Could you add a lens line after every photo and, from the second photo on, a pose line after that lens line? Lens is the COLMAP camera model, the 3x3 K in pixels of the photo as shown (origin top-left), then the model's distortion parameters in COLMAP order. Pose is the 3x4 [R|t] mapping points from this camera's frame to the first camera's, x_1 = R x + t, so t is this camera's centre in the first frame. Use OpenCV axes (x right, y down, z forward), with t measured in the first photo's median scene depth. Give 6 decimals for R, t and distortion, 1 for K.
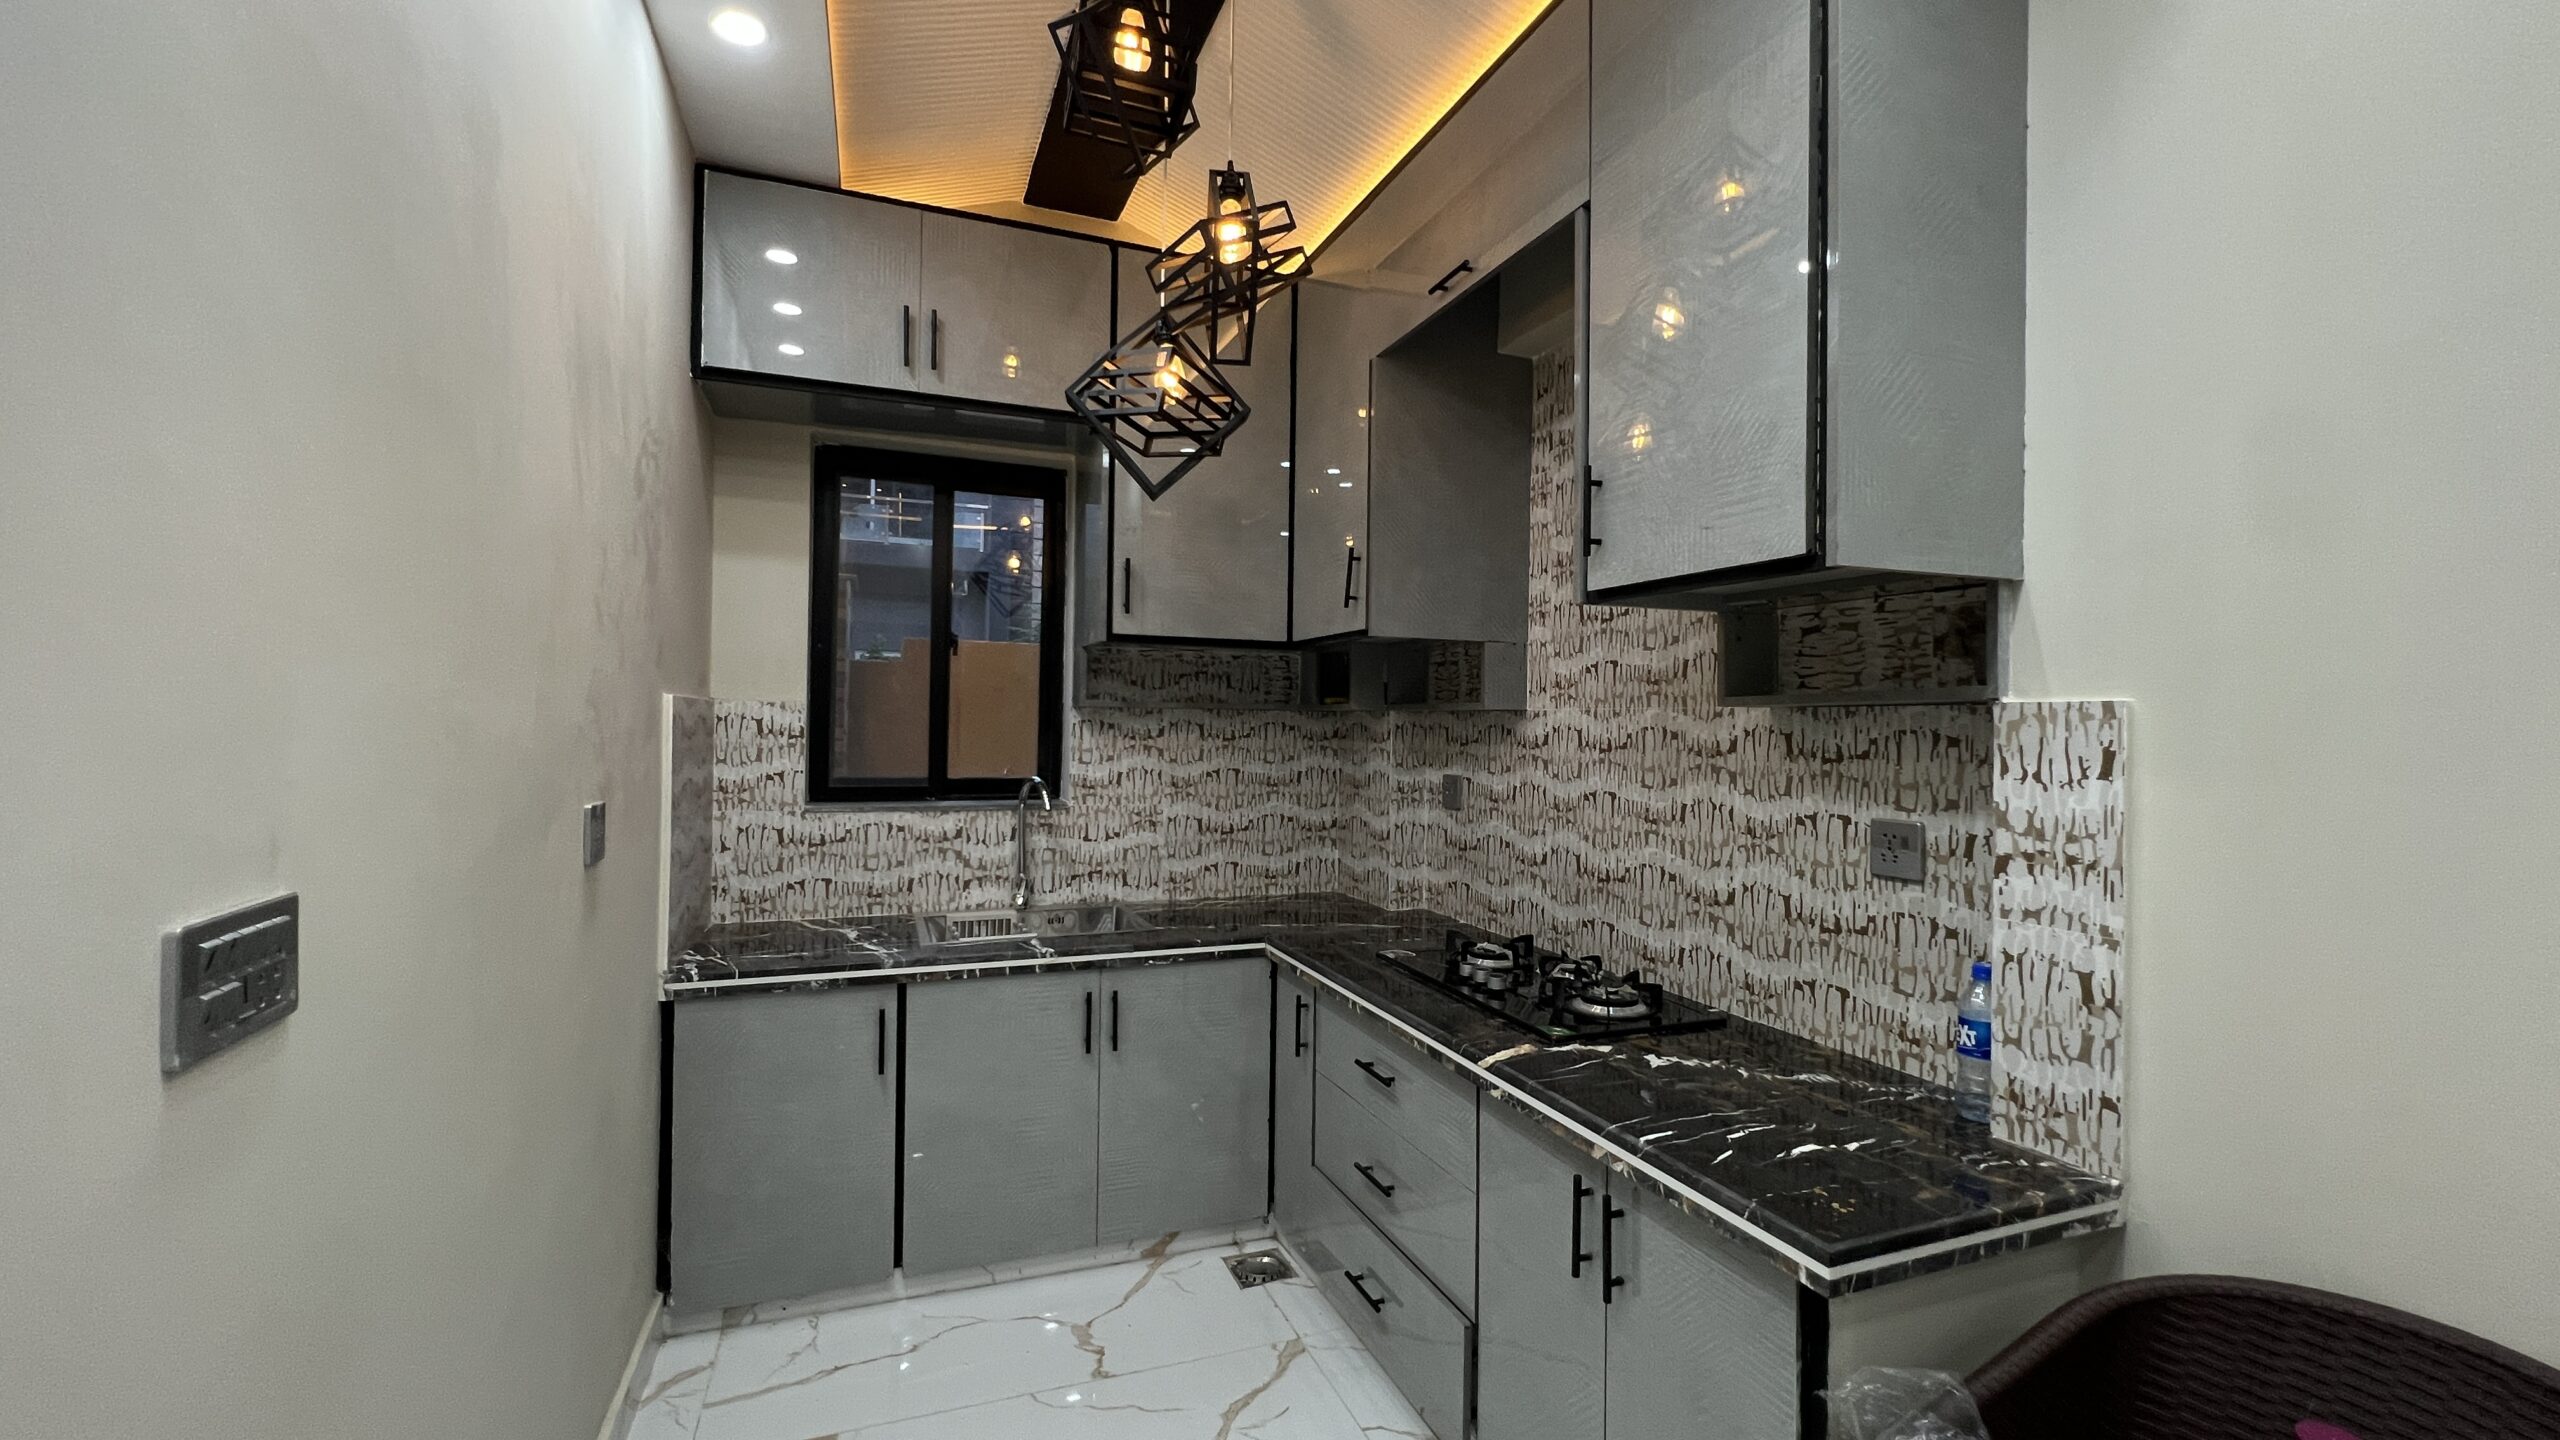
lens RADIAL K [[1040.3, 0, 1273.0], [0, 1040.3, 719.8], [0, 0, 1]] dist [0.002742, 0.000380]
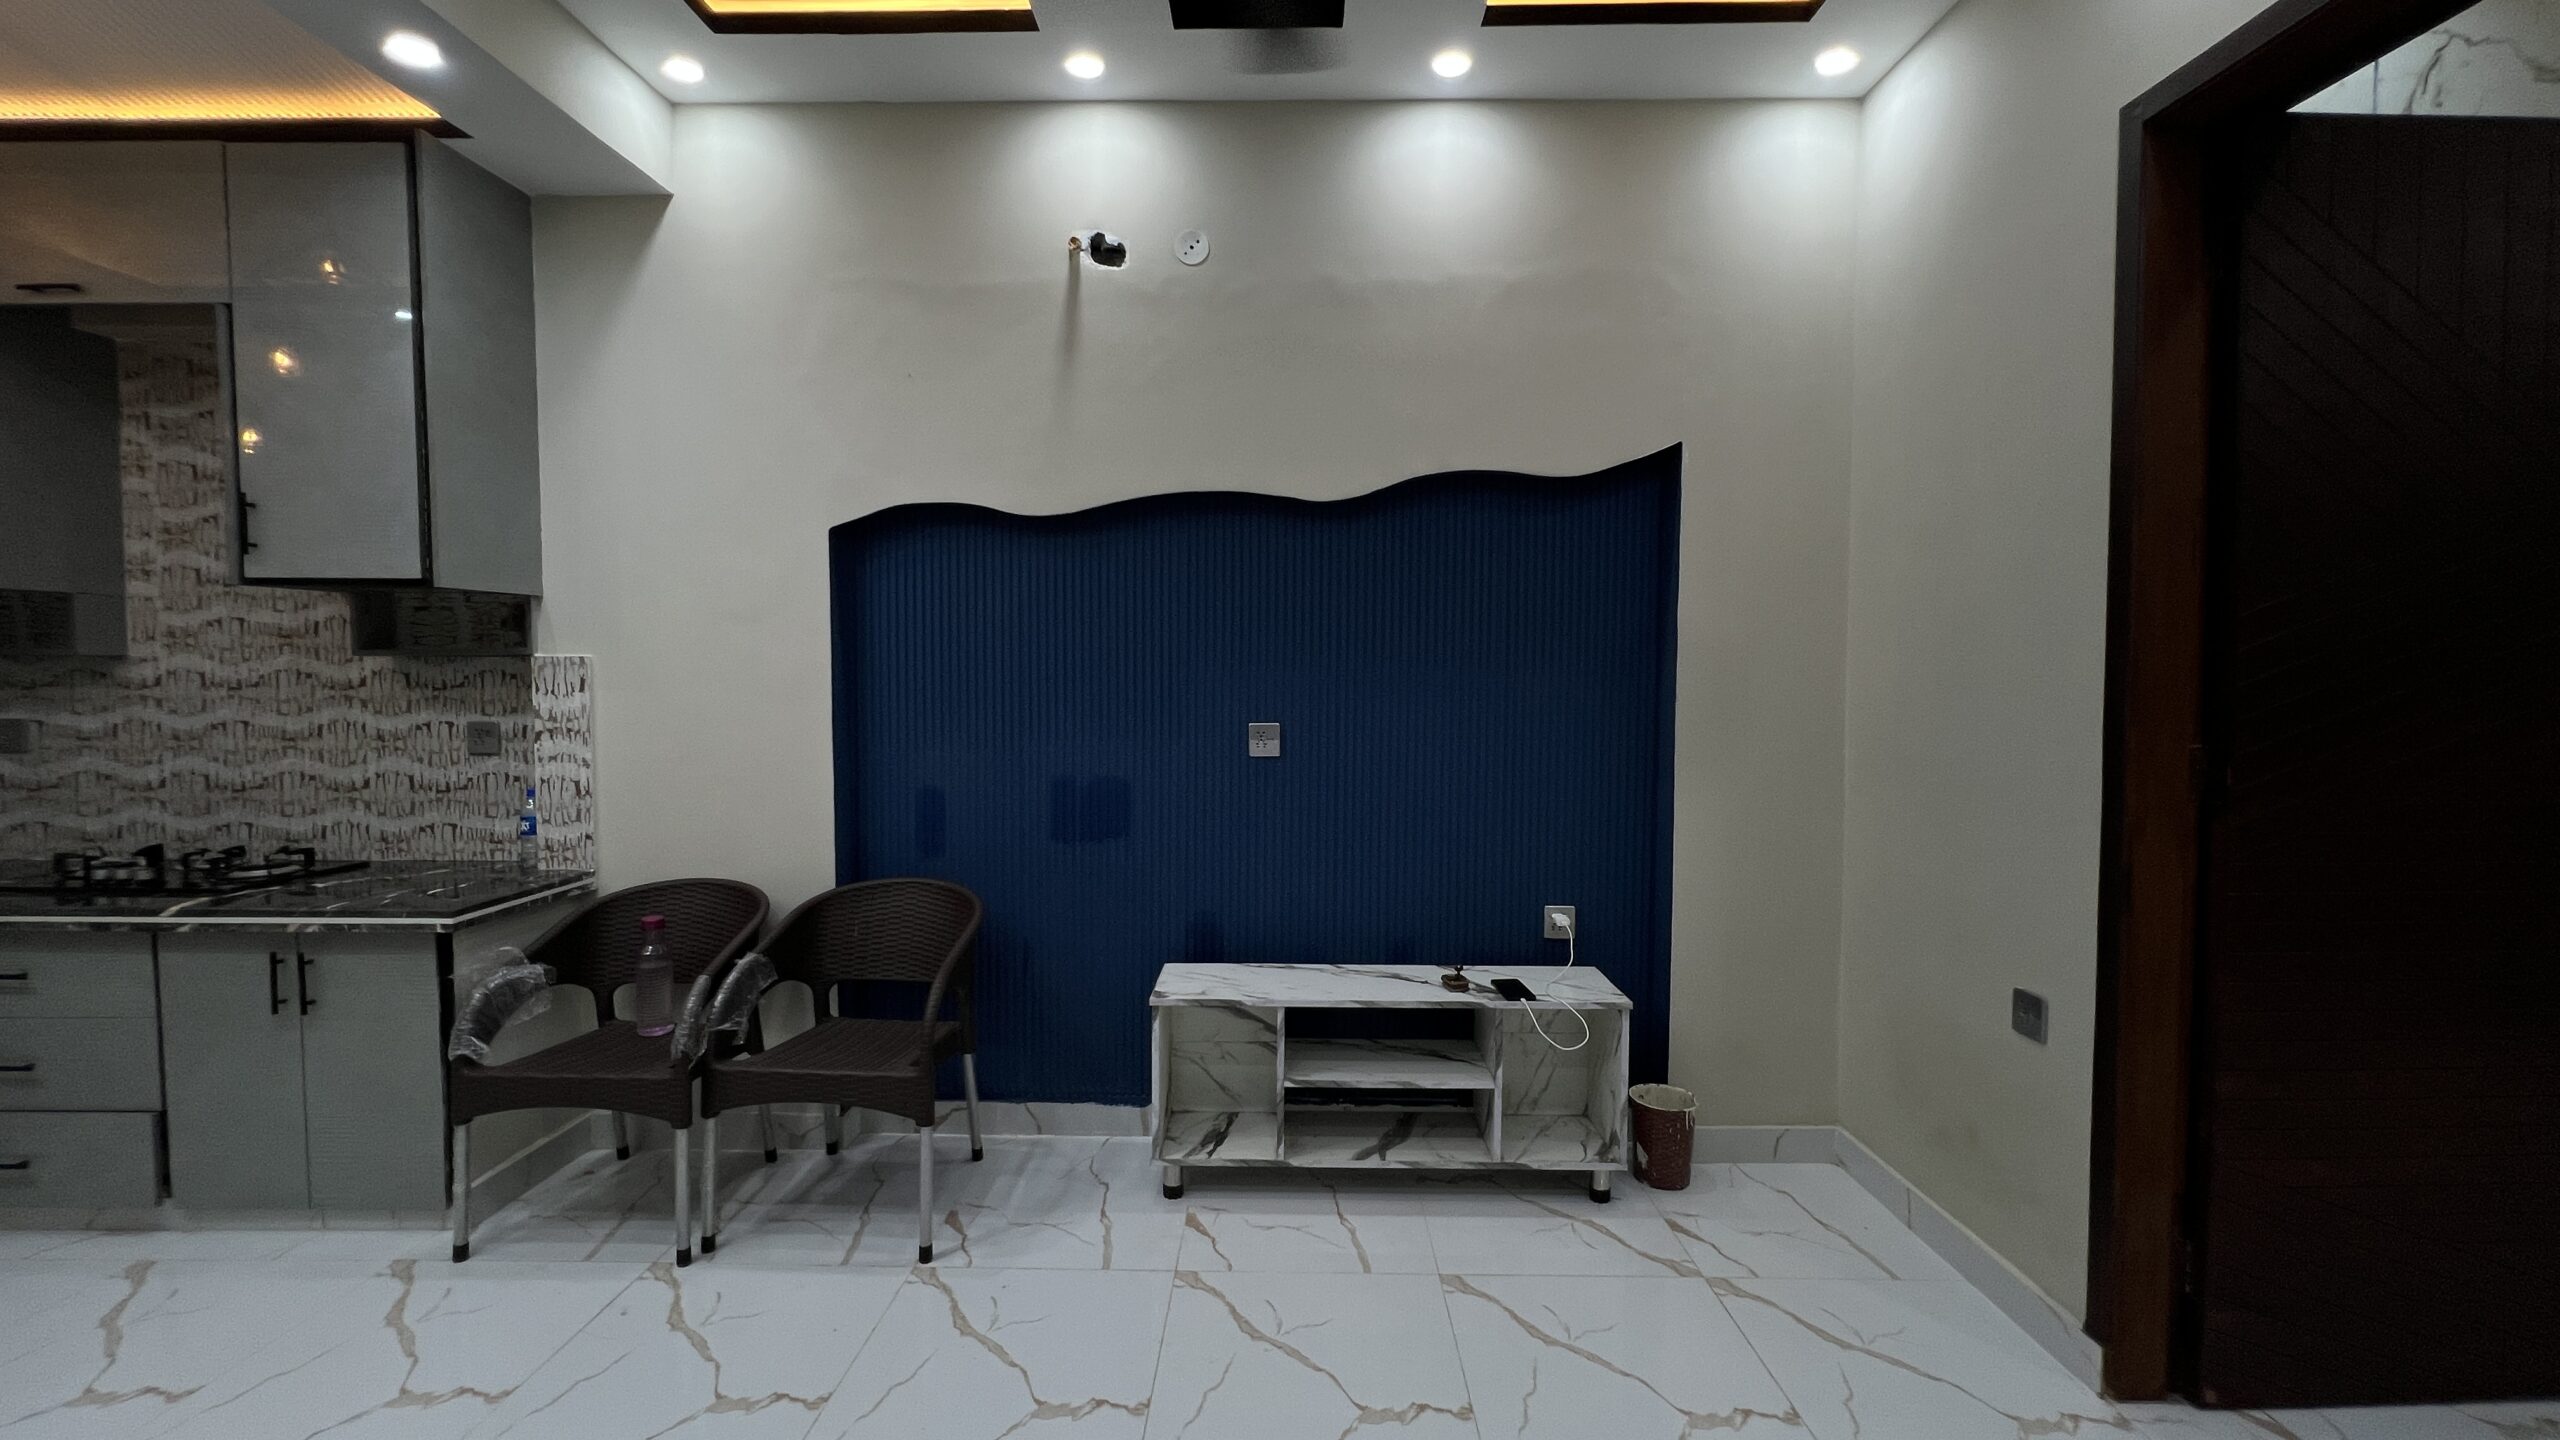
lens RADIAL K [[1020.1, 0, 1271.9], [0, 1020.1, 717.9], [0, 0, 1]] dist [0.000117, 0.000258]
pose [[0.375709, -0.053925, 0.925168, -0.530062], [-0.000970, 0.998282, 0.058581, -0.013070], [-0.926737, -0.022907, 0.375011, -0.944720]]
